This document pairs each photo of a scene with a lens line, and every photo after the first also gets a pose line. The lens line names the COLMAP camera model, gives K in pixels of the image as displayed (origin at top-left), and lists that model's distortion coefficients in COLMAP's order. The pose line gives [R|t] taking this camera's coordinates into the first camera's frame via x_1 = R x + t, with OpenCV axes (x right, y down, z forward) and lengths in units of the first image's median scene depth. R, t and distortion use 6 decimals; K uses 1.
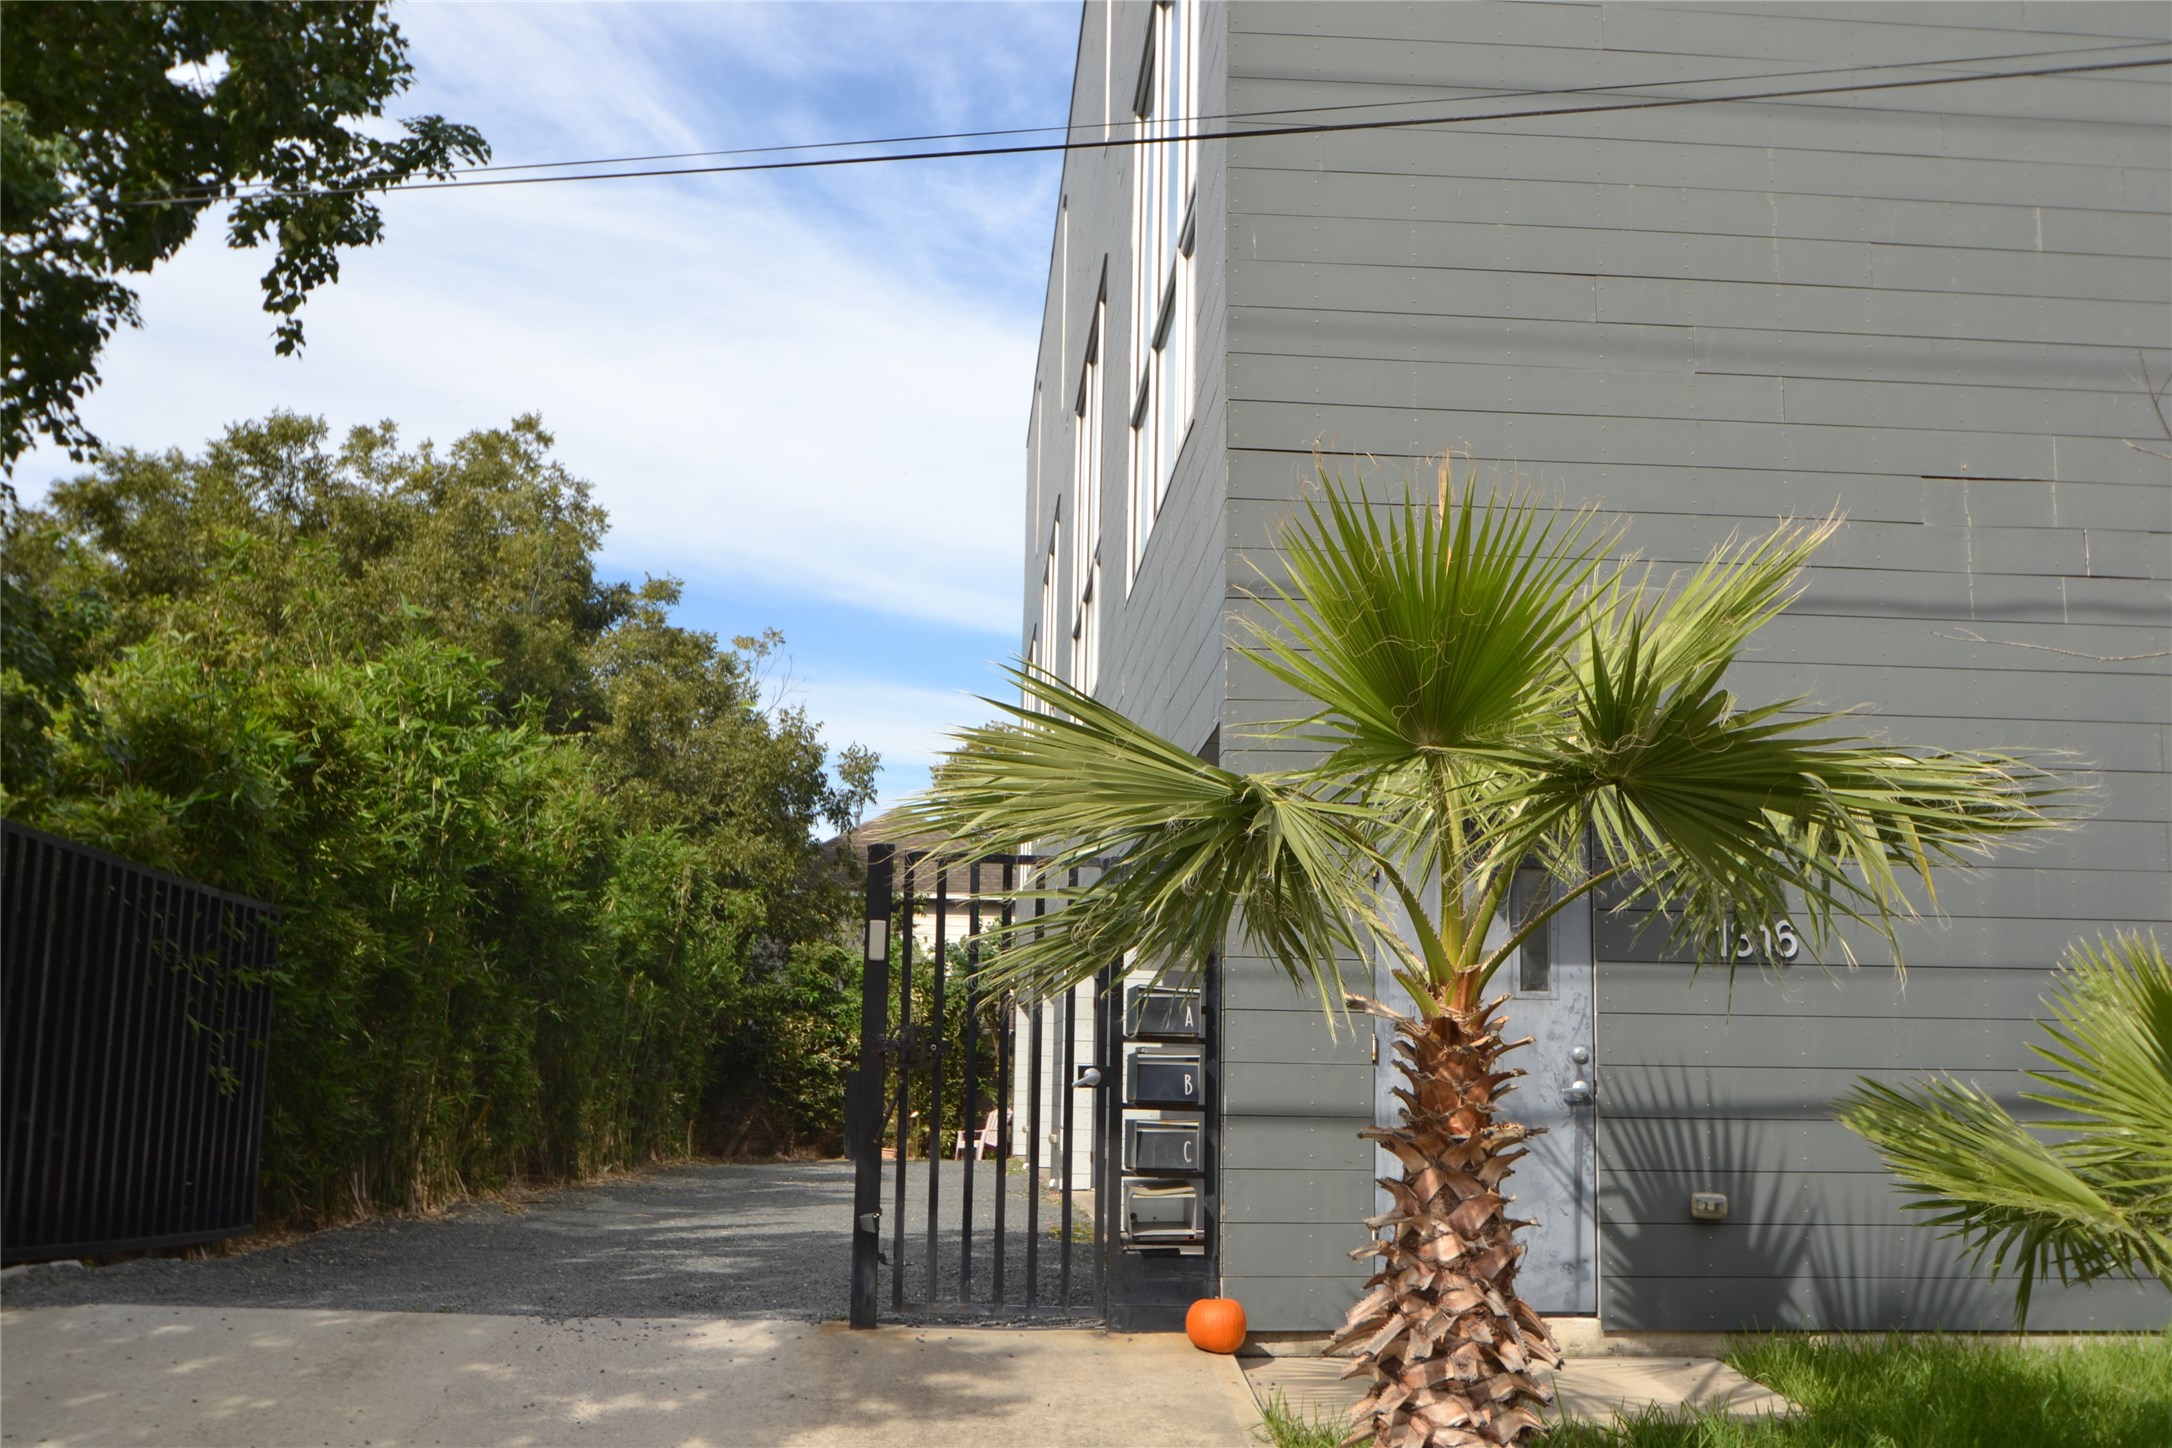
lens RADIAL K [[2238.4, 0, 1092.2], [0, 2238.4, 718.0], [0, 0, 1]] dist [-0.065638, 0.000000]
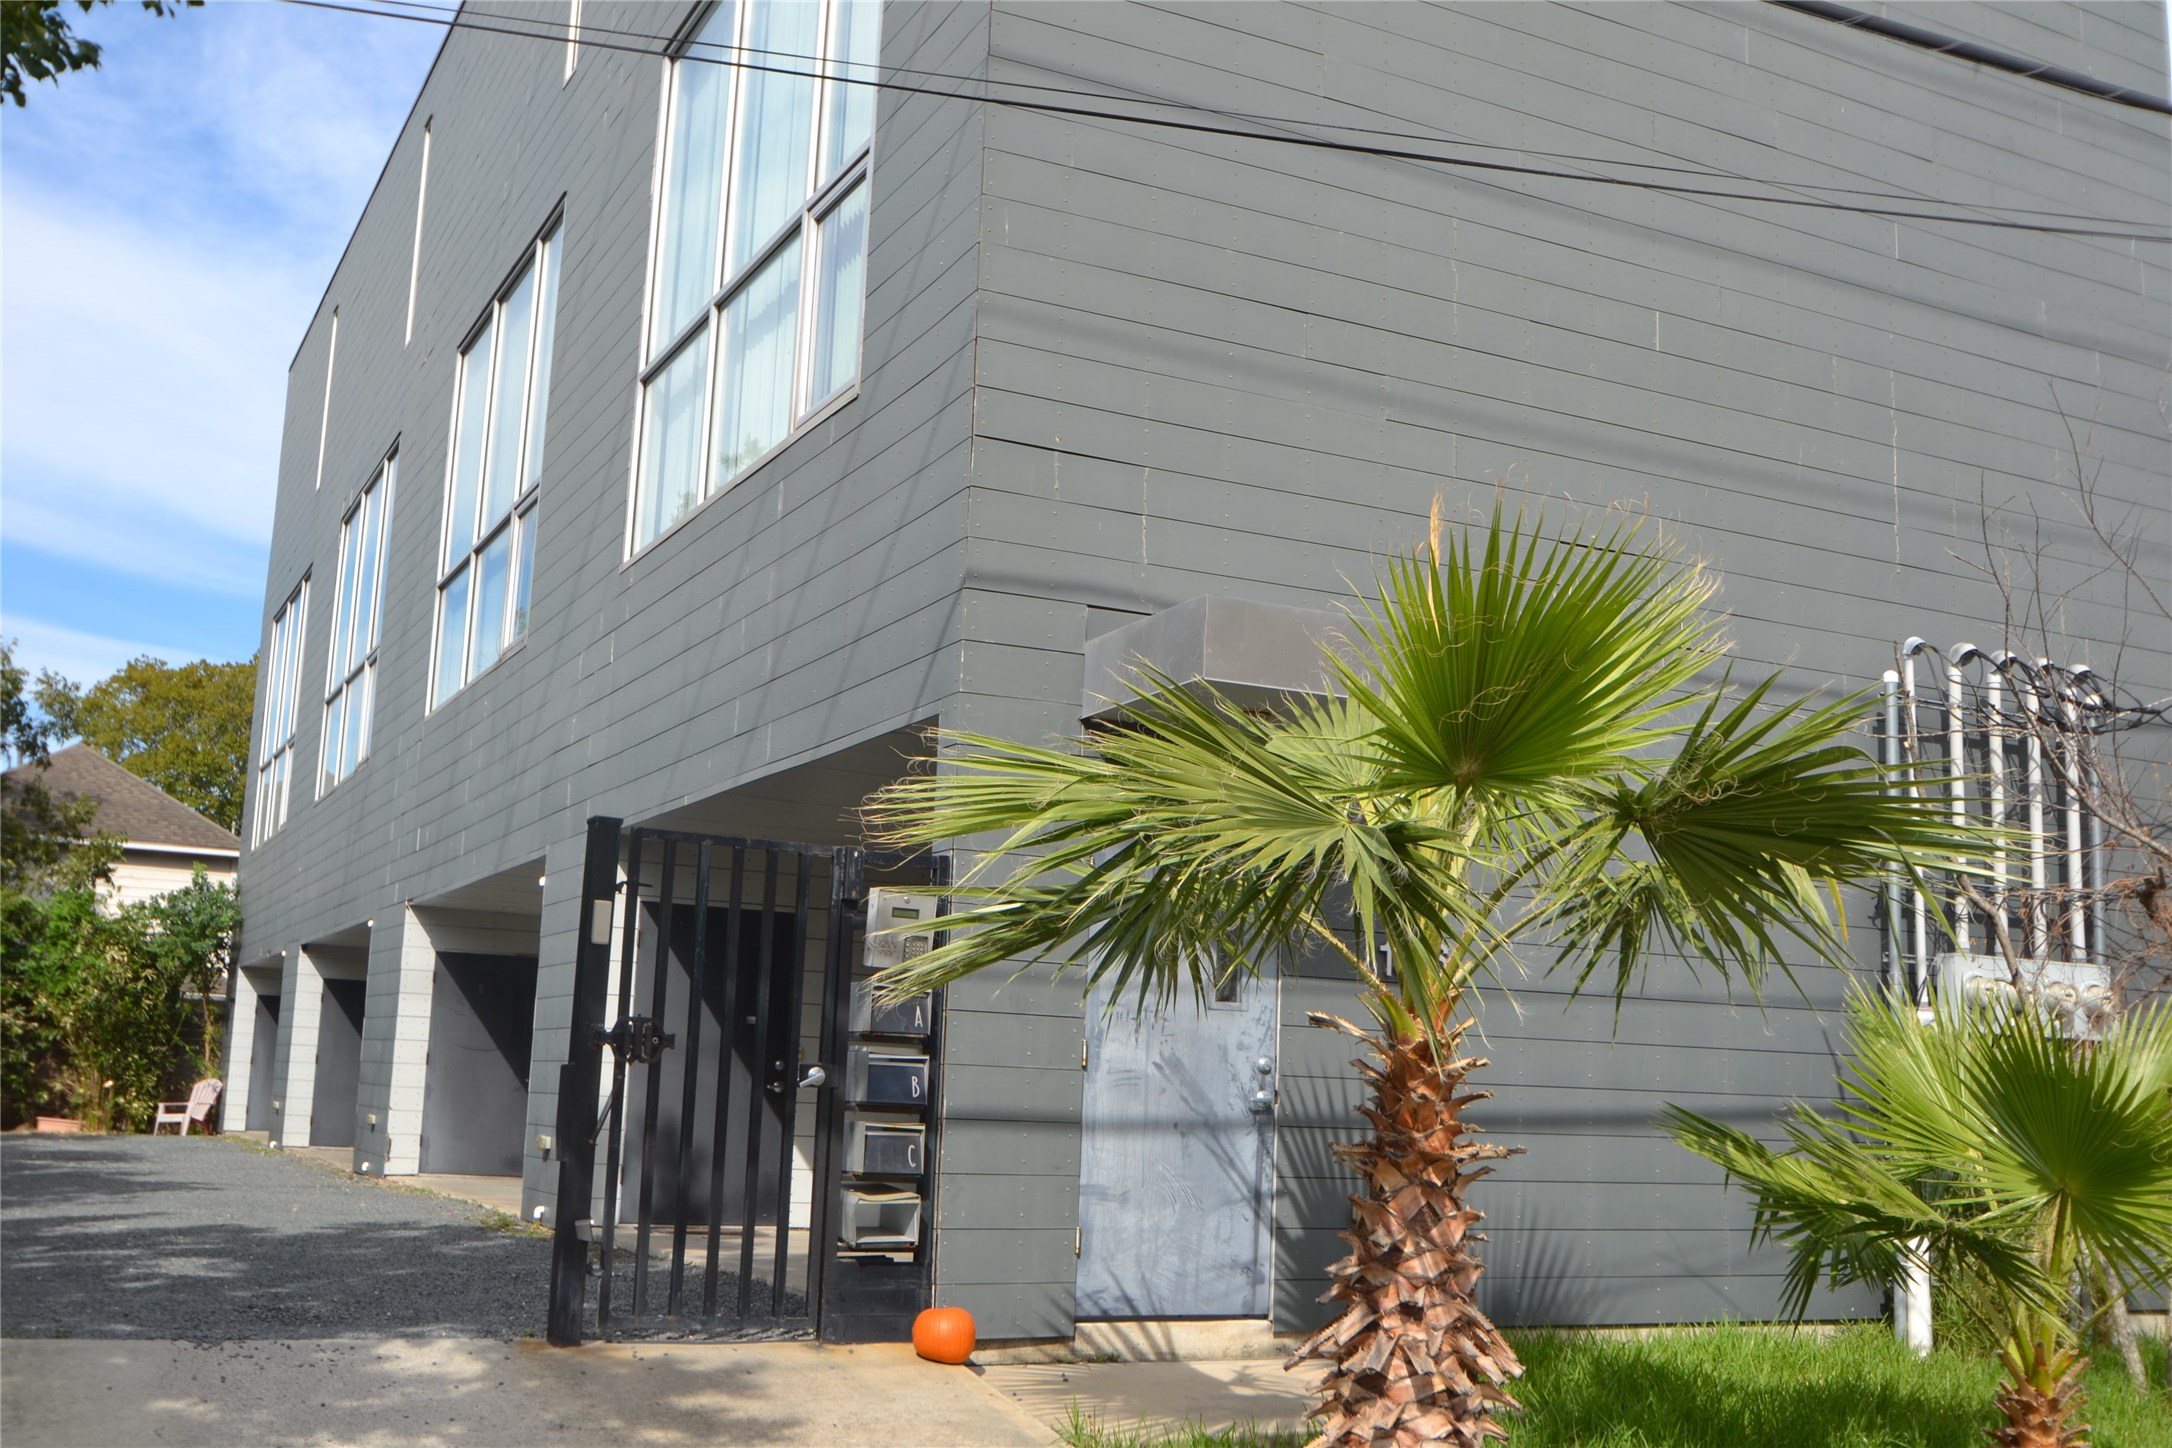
lens RADIAL K [[2238.4, 0, 1088.0], [0, 2238.4, 727.2], [0, 0, 1]] dist [-0.065638, 0.000000]
pose [[0.918656, 0.079880, 0.386898, -0.270610], [-0.085350, 0.996346, -0.003052, 0.005012], [-0.385728, -0.030218, 0.922117, 0.081142]]
